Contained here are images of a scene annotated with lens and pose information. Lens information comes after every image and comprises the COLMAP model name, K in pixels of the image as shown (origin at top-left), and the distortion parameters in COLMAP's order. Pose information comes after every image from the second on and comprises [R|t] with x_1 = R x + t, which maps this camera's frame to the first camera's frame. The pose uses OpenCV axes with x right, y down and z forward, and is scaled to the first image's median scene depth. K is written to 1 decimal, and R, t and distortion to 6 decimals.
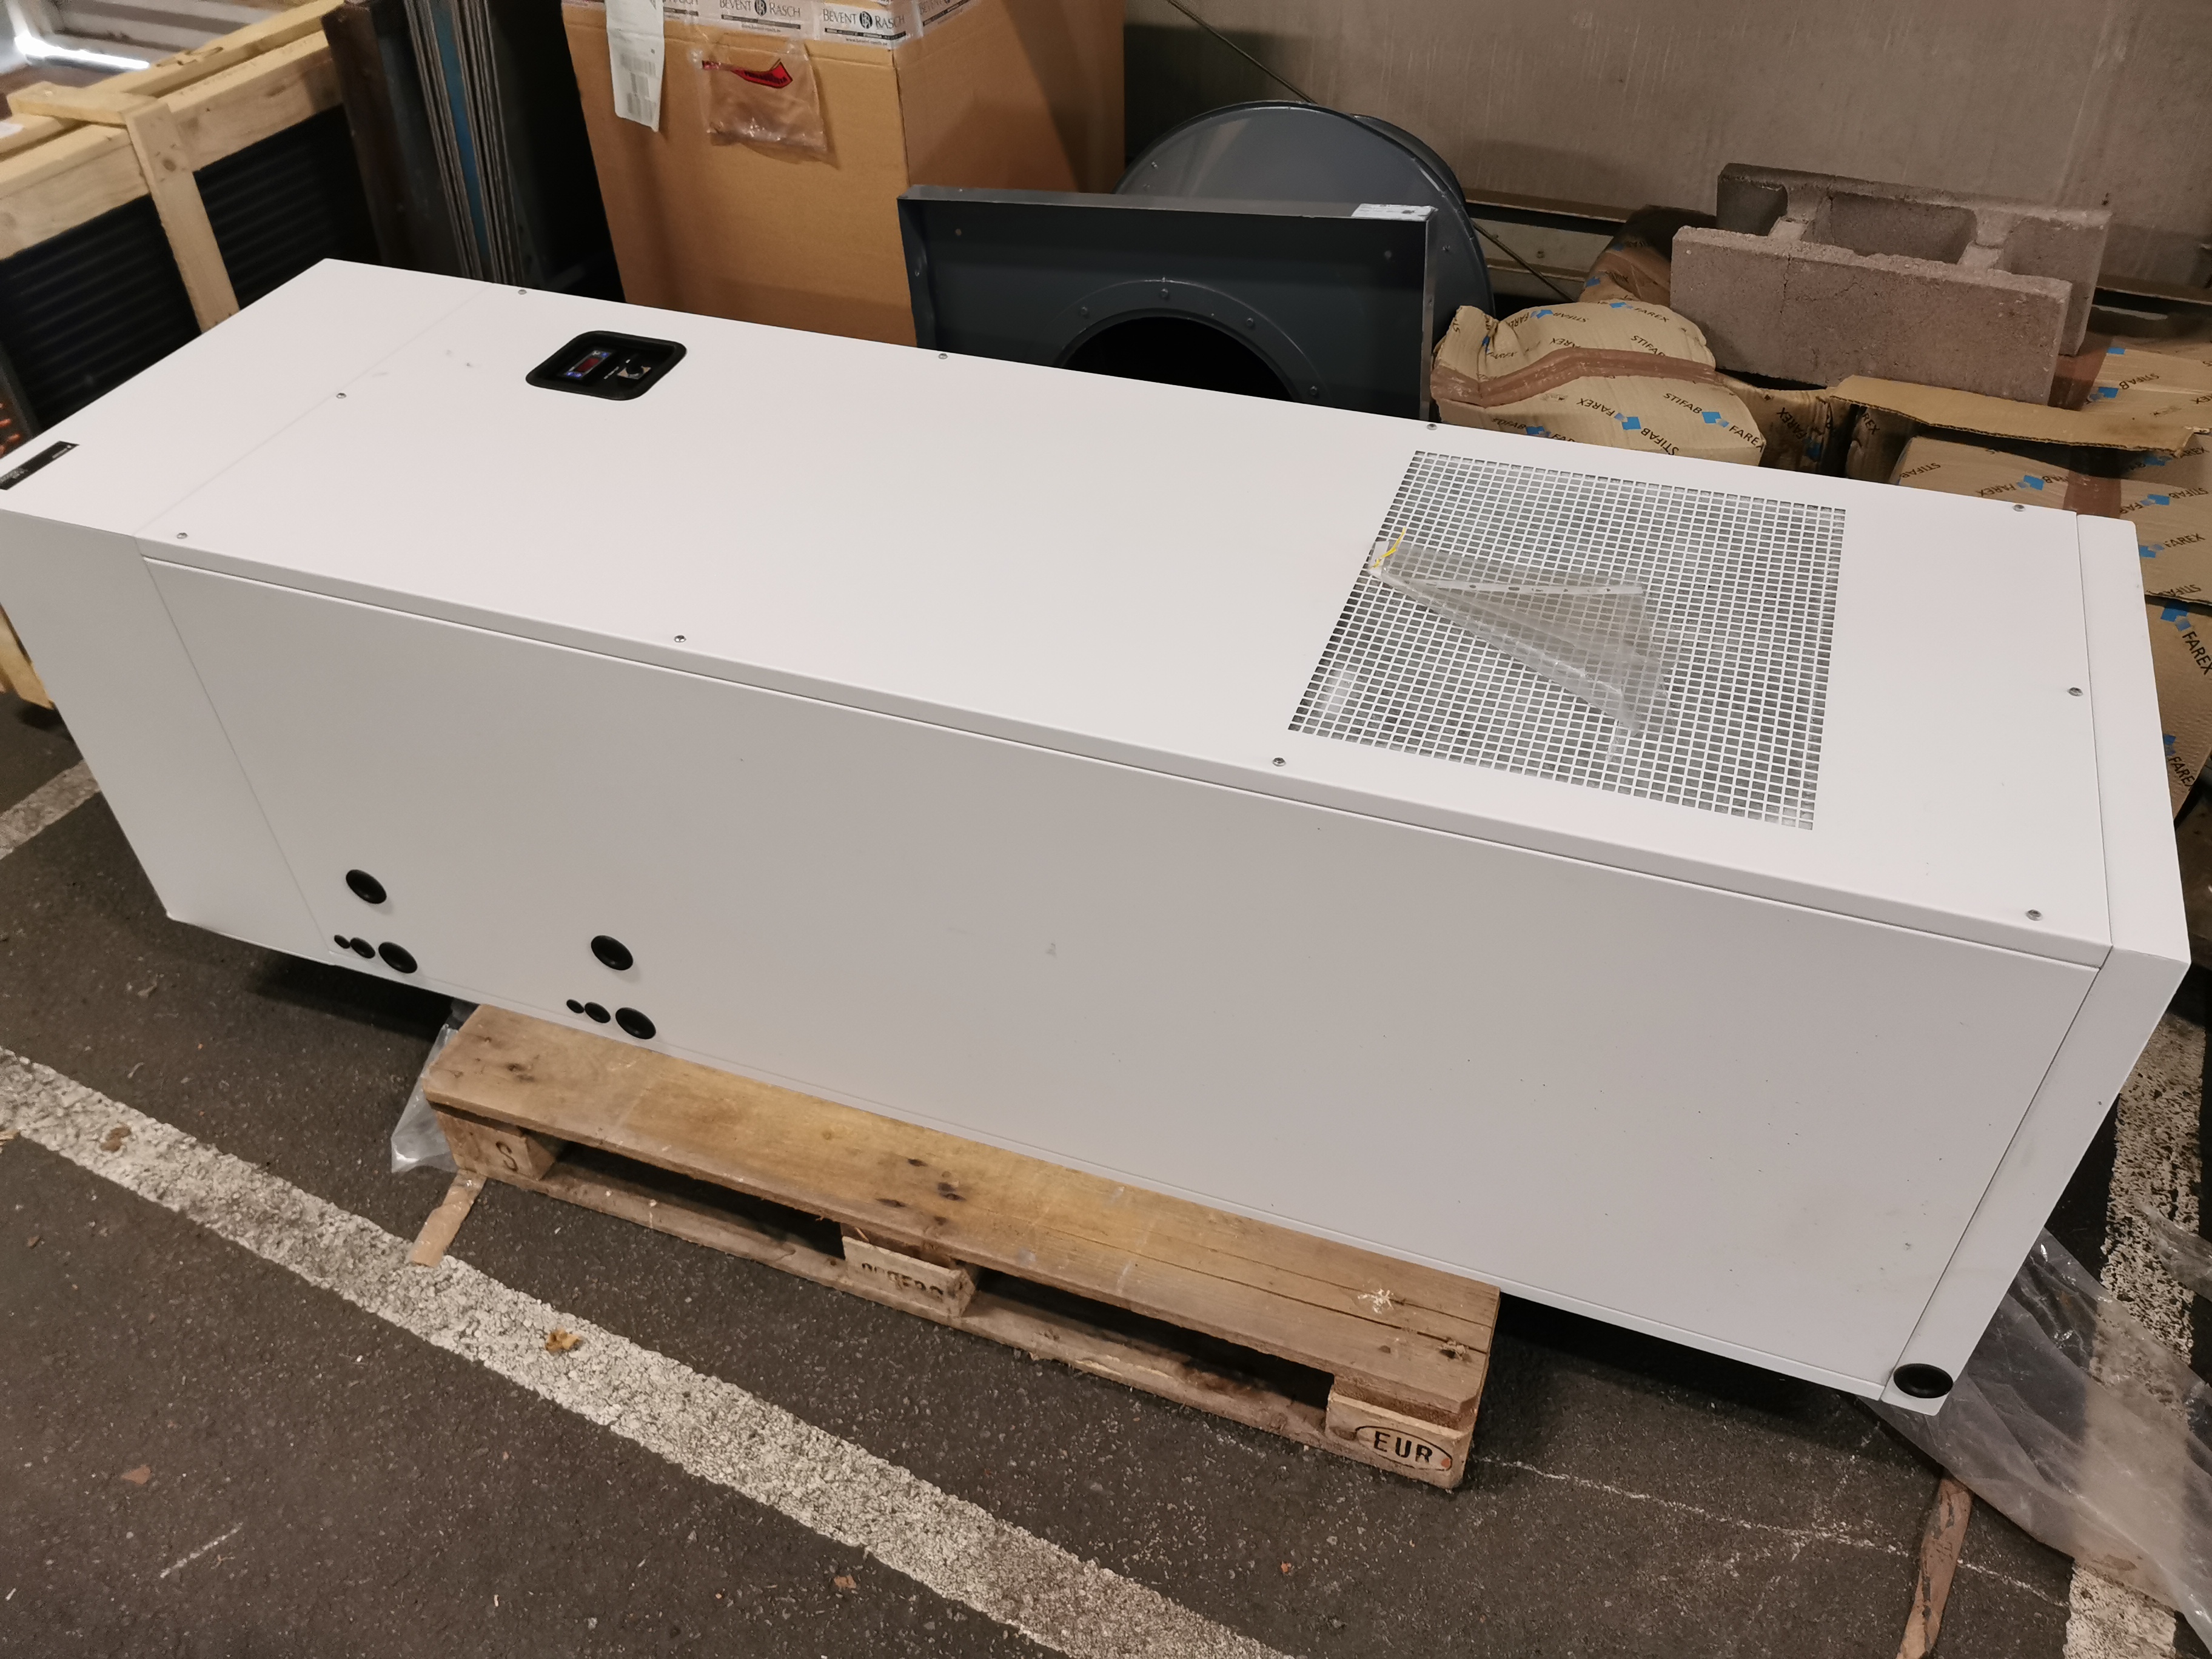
lens RADIAL K [[1724.7, 0, 1110.7], [0, 1724.7, 829.2], [0, 0, 1]] dist [0.169242, -0.139347]
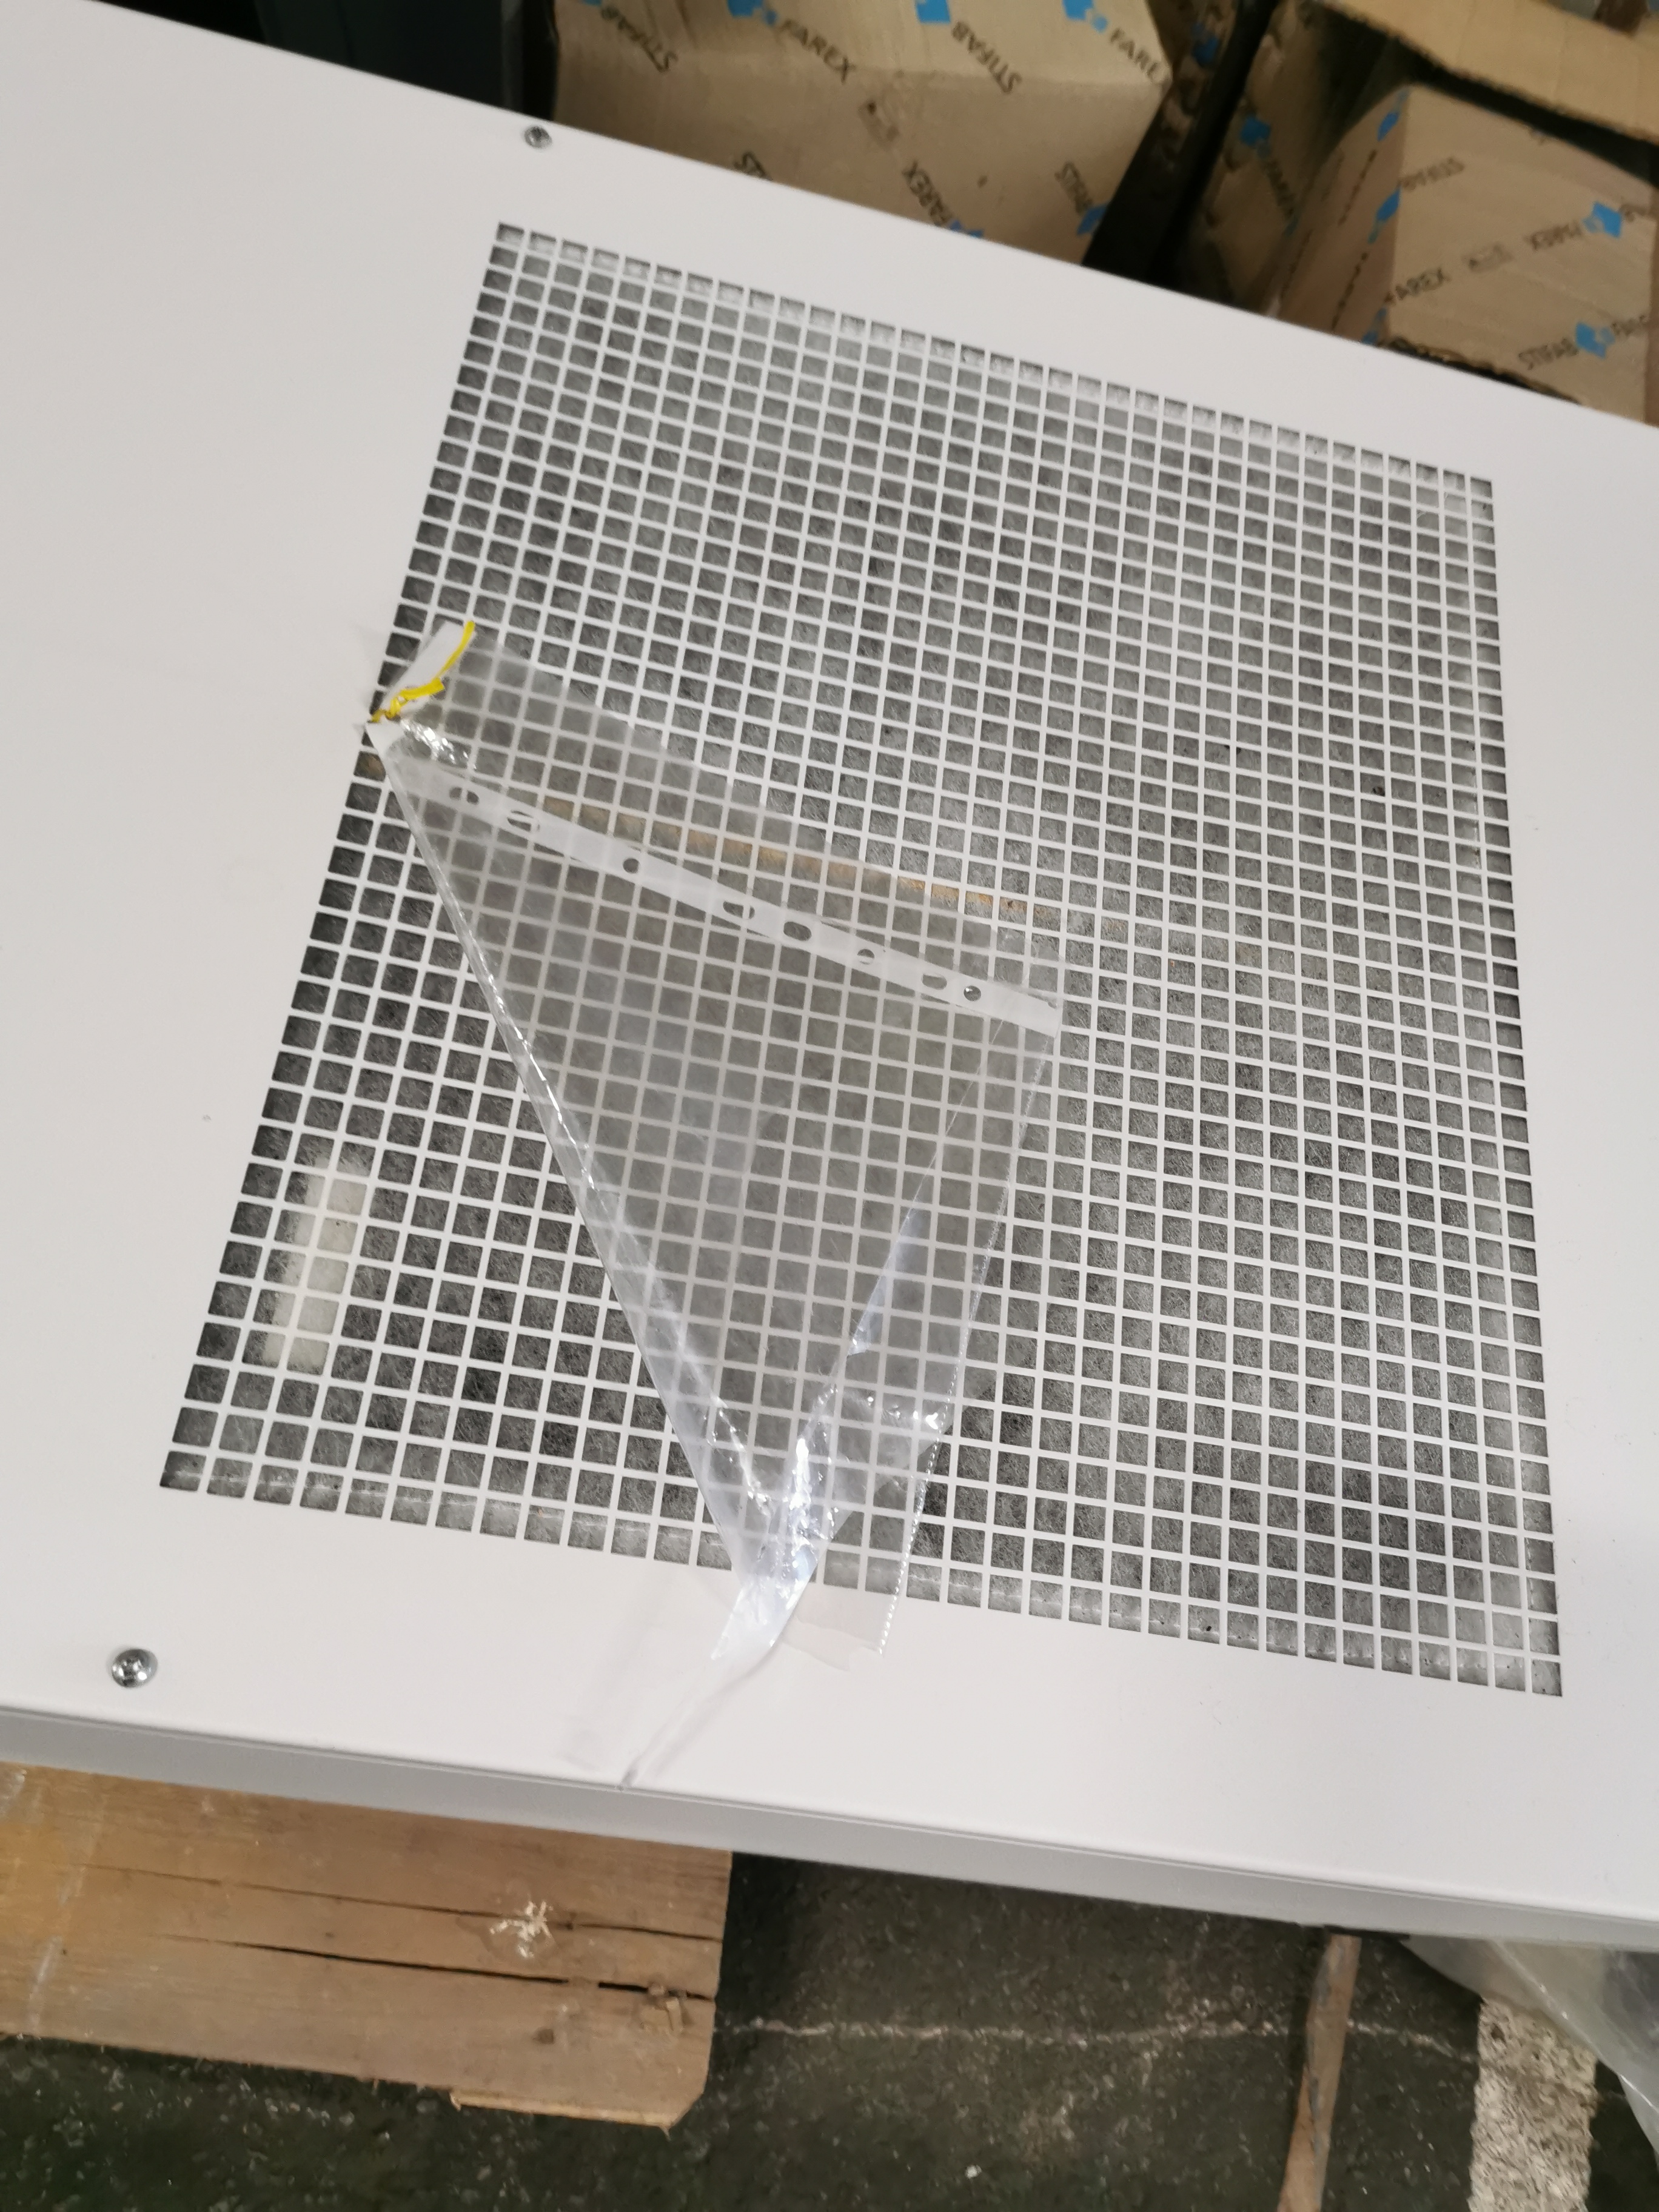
lens RADIAL K [[1757.2, 0, 808.5], [0, 1757.2, 1079.8], [0, 0, 1]] dist [0.043027, -0.076343]
pose [[0.948228, -0.129372, 0.290045, 0.105843], [-0.008980, 0.901983, 0.431678, -0.213889], [-0.317462, -0.411934, 0.854124, 0.580941]]
